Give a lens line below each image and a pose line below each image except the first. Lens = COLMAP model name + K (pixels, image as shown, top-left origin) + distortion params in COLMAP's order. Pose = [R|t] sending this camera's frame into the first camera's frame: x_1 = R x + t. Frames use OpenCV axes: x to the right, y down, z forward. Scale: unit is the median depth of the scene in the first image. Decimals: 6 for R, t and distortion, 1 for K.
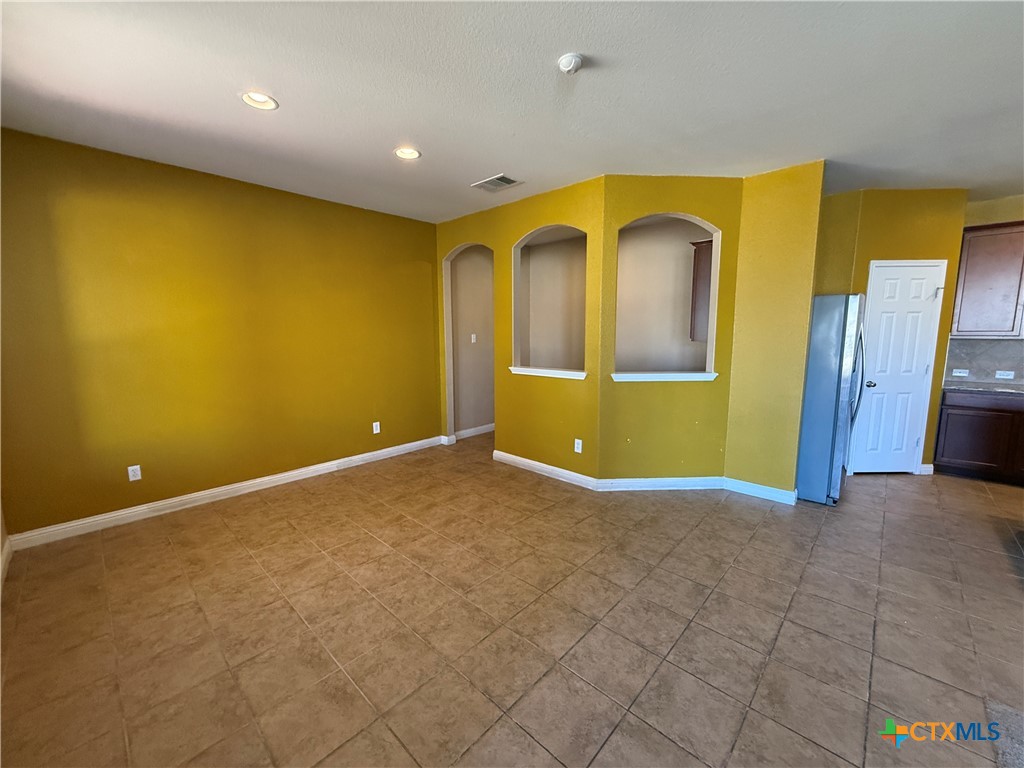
lens RADIAL K [[412.1, 0, 512.0], [0, 412.1, 384.0], [0, 0, 1]] dist [-0.010386, 0.000085]
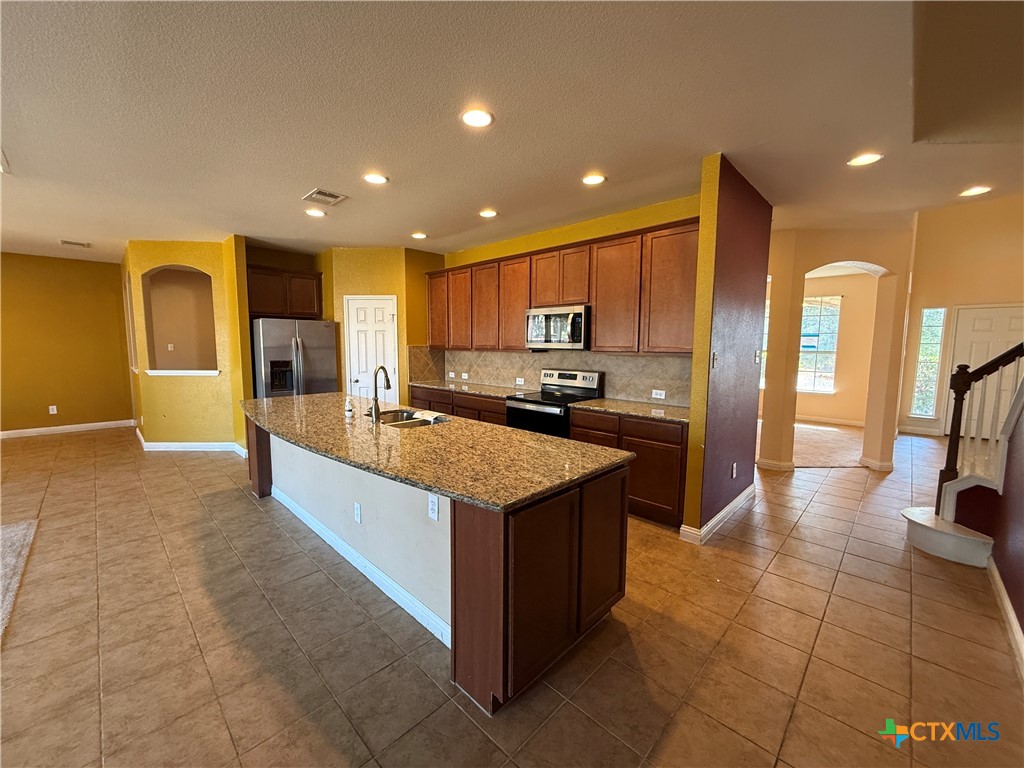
lens RADIAL K [[412.4, 0, 512.0], [0, 412.4, 384.0], [0, 0, 1]] dist [0.001182, -0.000007]
pose [[0.999777, 0.014887, -0.014956, 1.391406], [-0.015483, 0.999058, -0.040544, 0.059121], [0.014338, 0.040767, 0.999066, -0.412584]]
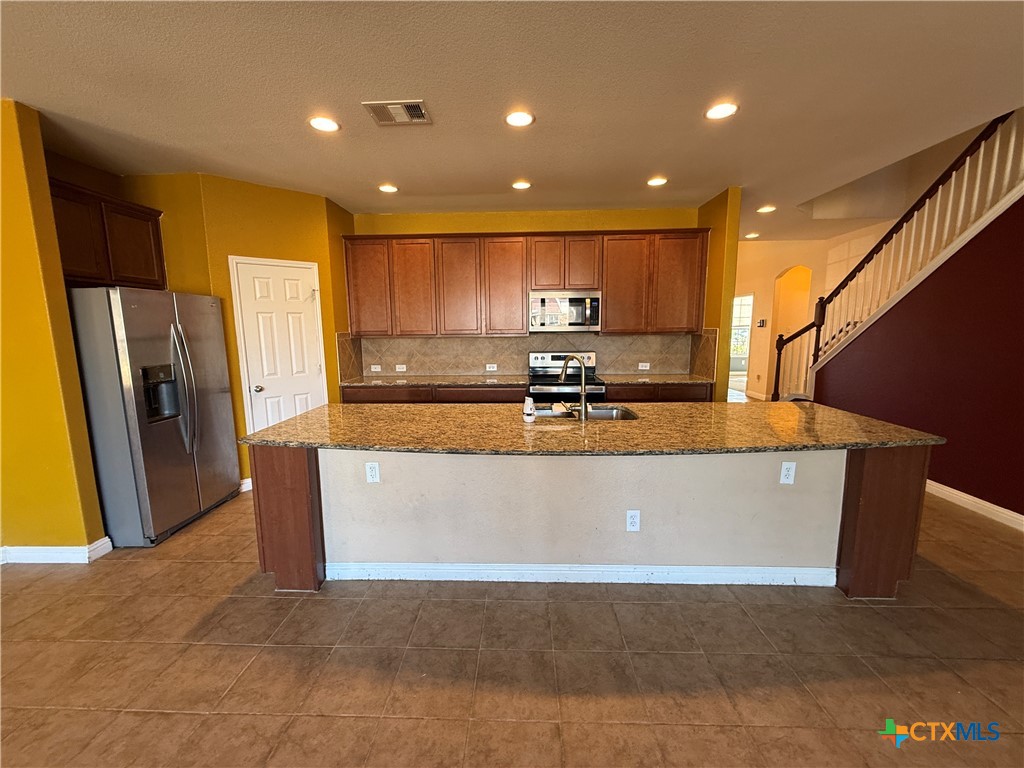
lens RADIAL K [[408.5, 0, 512.0], [0, 408.5, 384.0], [0, 0, 1]] dist [0.001677, 0.000289]
pose [[0.744598, -0.095396, 0.660661, 0.669355], [0.097986, 0.994634, 0.033185, 0.014503], [-0.660282, 0.040026, 0.749950, -0.086643]]
